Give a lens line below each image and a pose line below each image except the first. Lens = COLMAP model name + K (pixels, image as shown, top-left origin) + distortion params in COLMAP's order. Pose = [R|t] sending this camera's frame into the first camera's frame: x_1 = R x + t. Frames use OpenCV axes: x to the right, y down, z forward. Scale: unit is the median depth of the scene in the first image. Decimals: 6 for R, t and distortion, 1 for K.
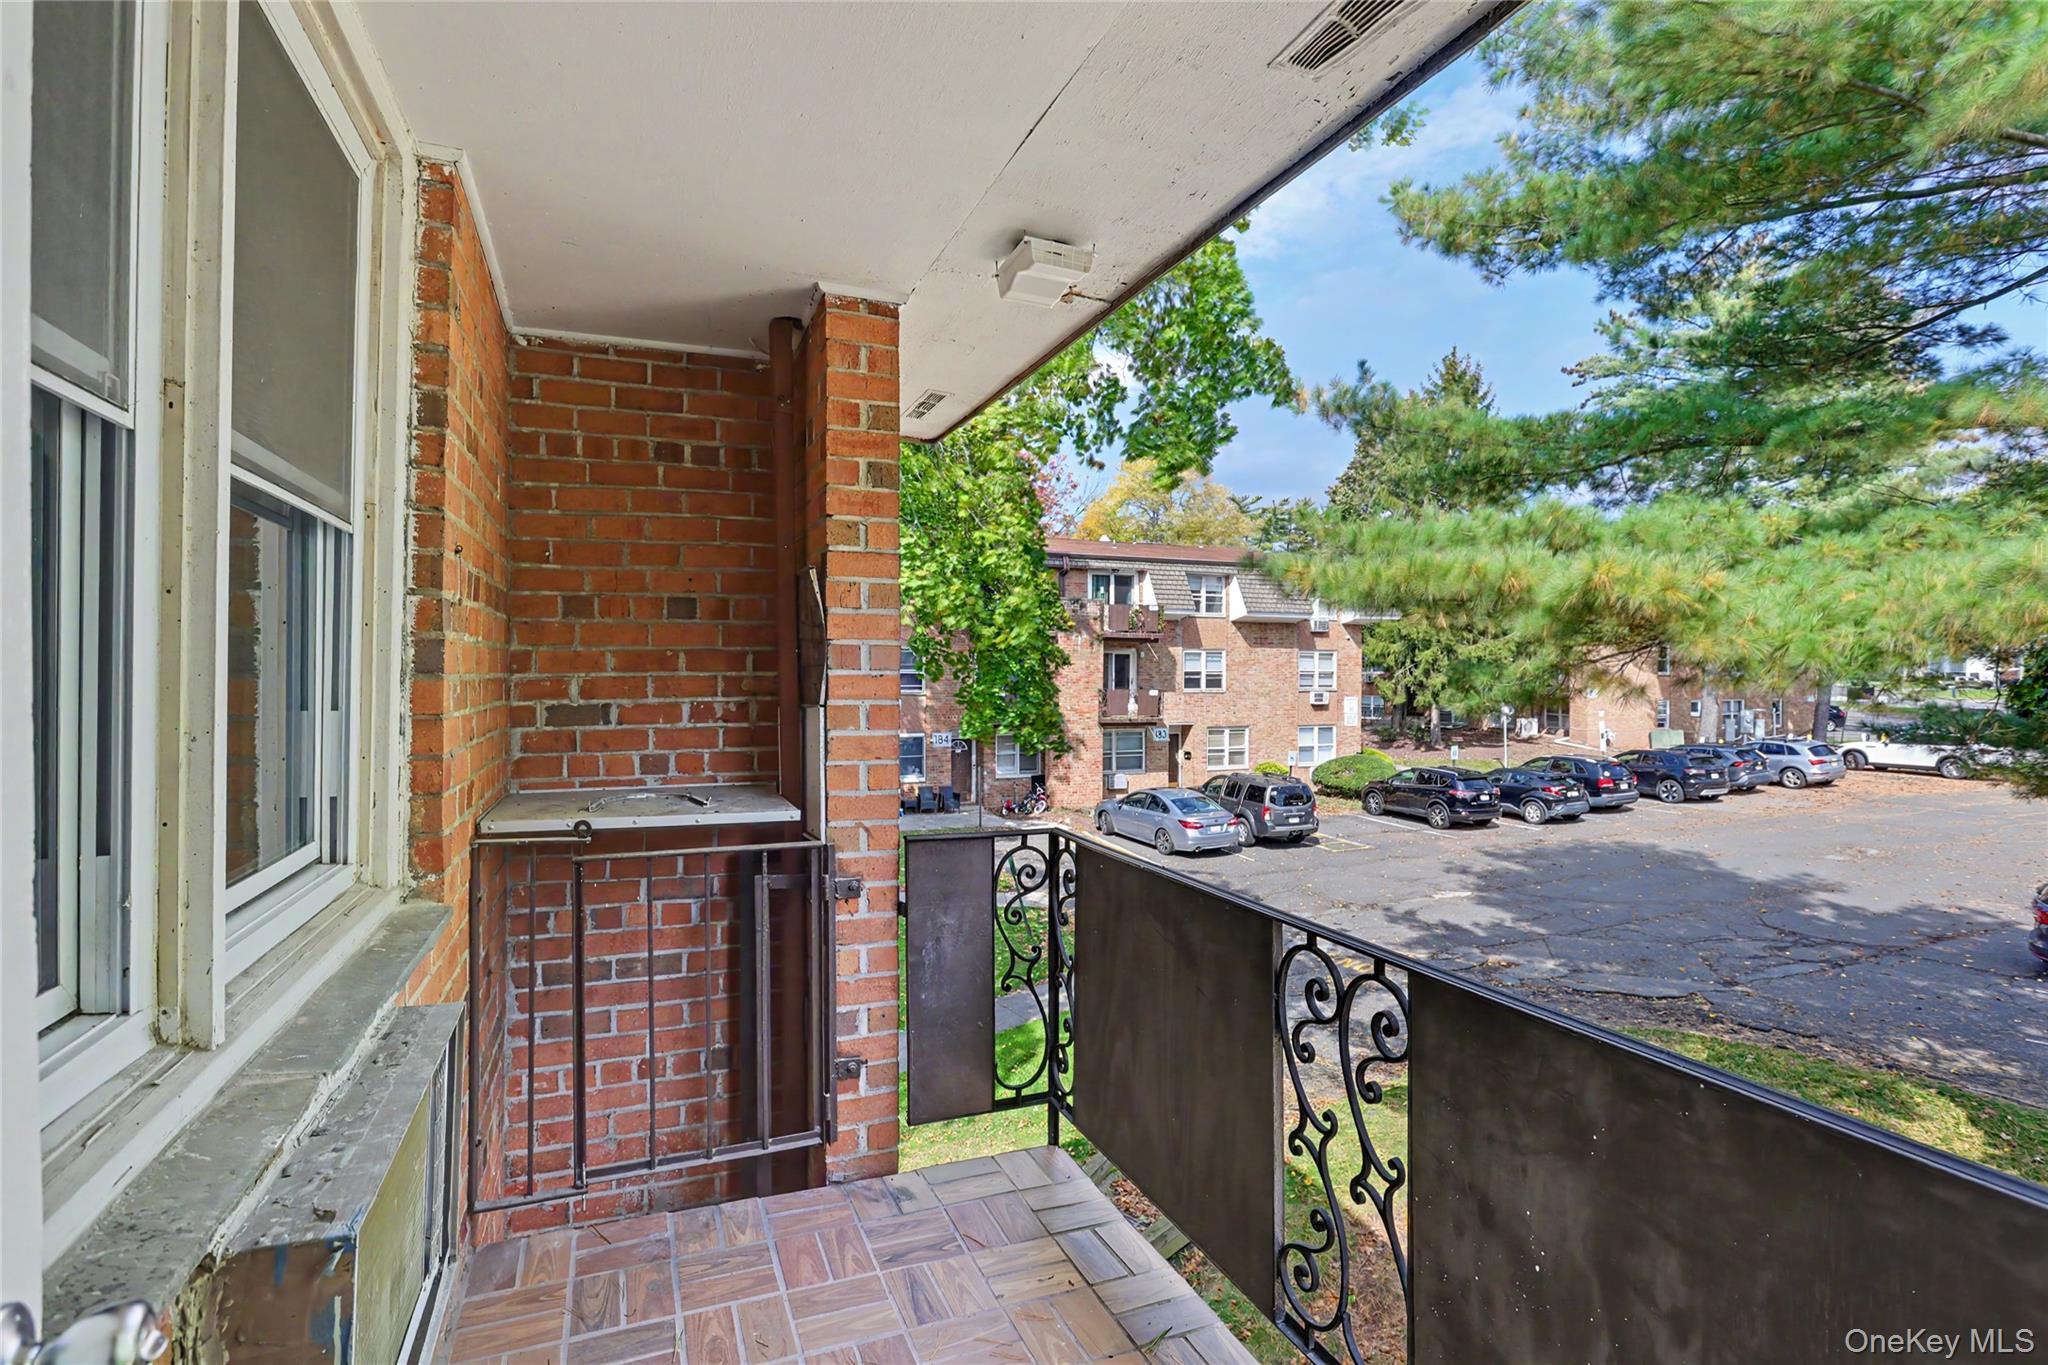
lens RADIAL K [[983.3, 0, 1018.9], [0, 983.3, 669.3], [0, 0, 1]] dist [-0.014749, 0.005510]
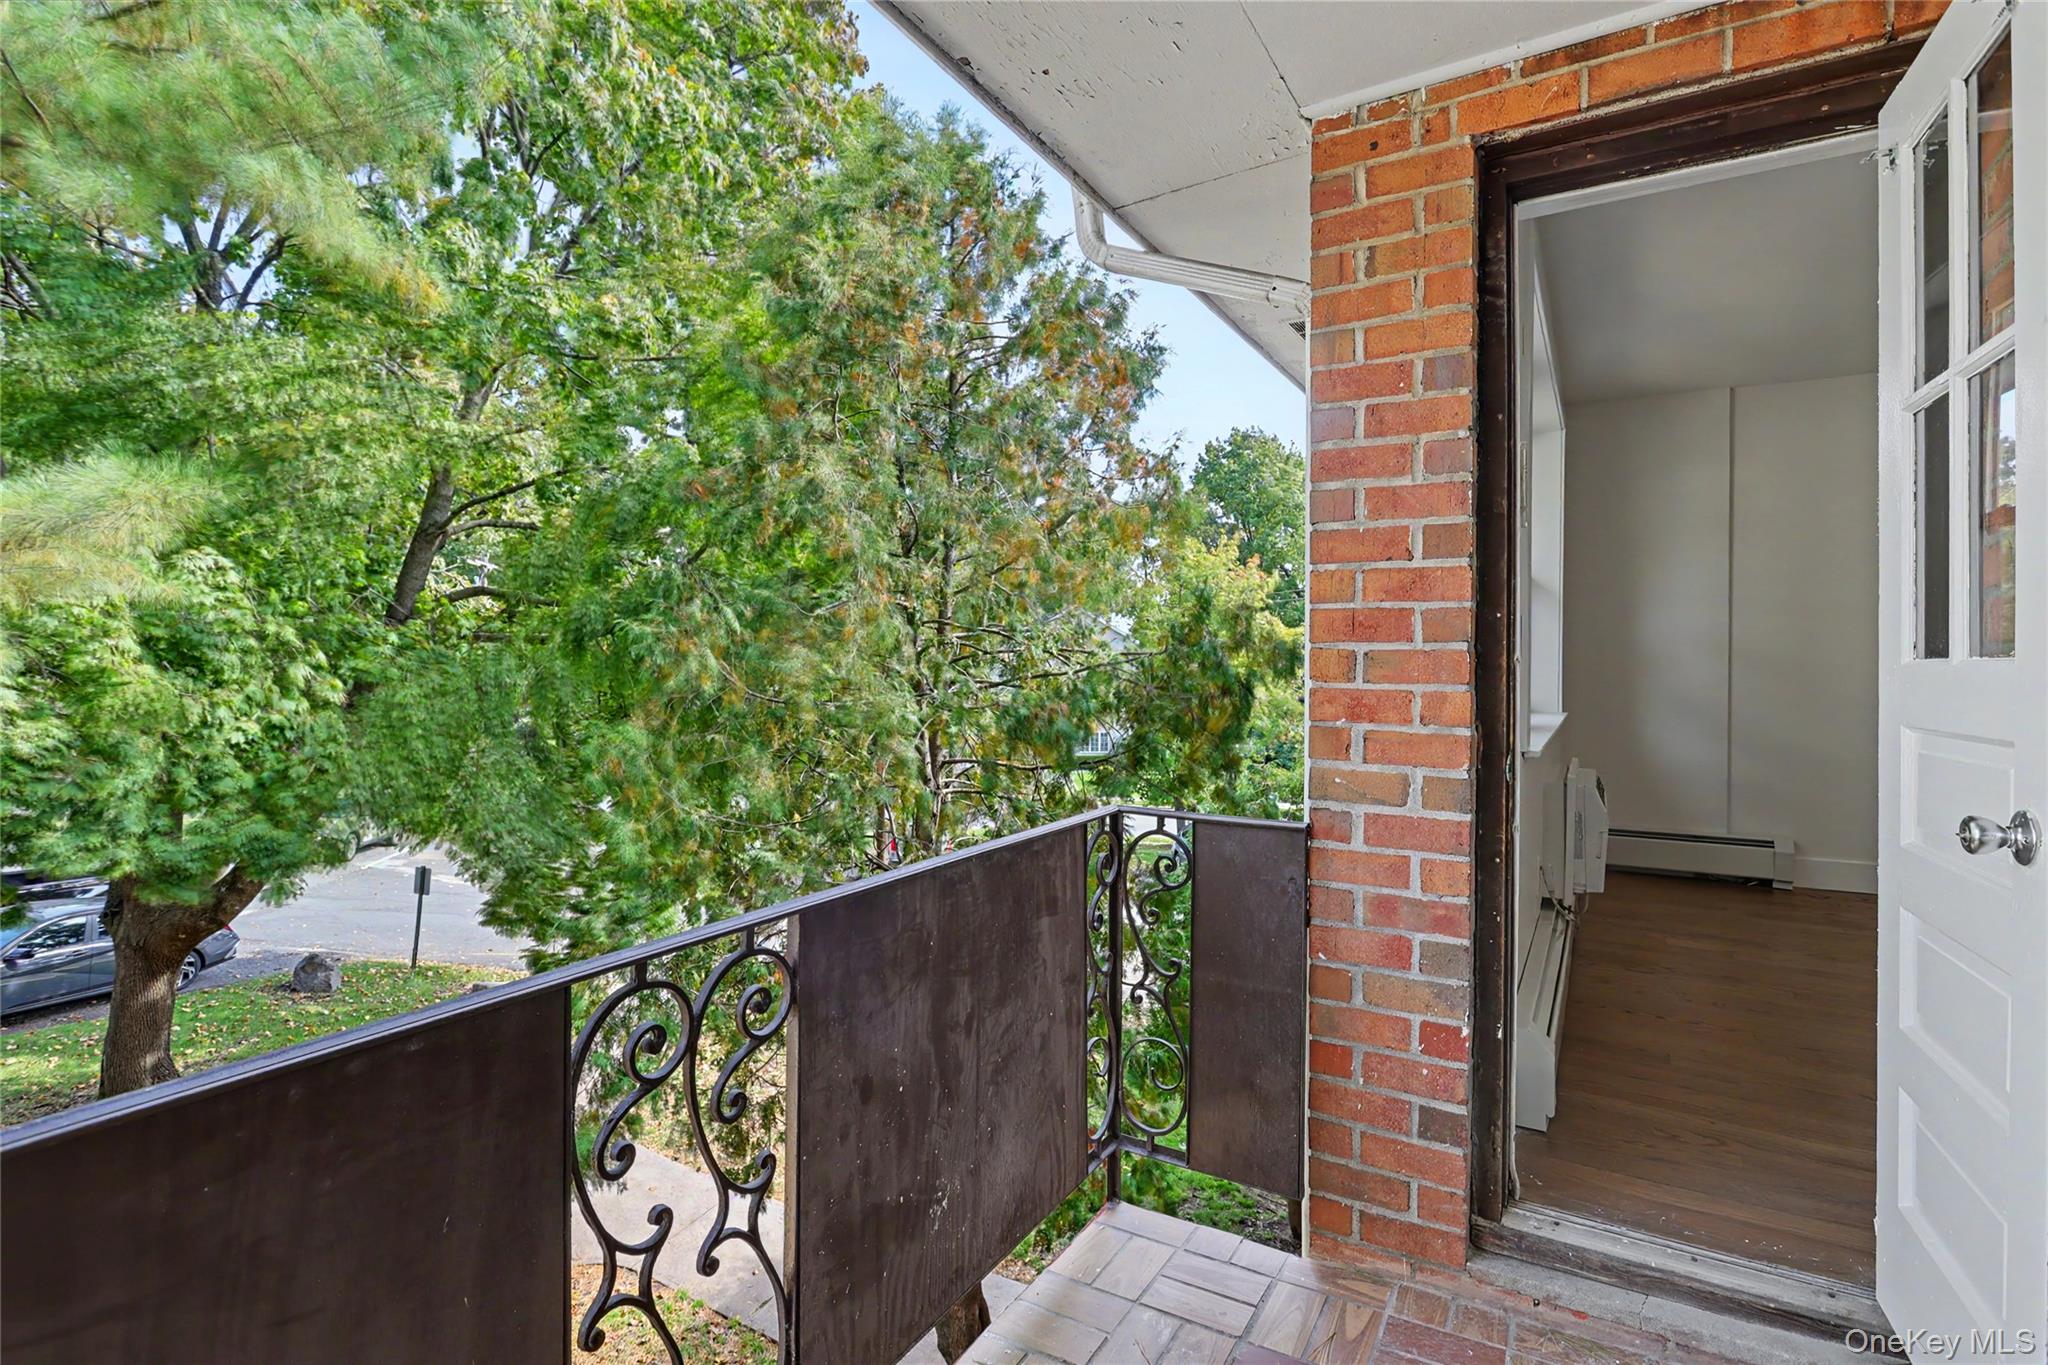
lens RADIAL K [[983.3, 0, 1018.9], [0, 983.3, 669.3], [0, 0, 1]] dist [-0.014749, 0.005510]
pose [[-0.611627, -0.006863, 0.791116, -0.376639], [-0.004730, 0.999976, 0.005017, 0.070444], [-0.791132, -0.000674, -0.611645, 1.216820]]
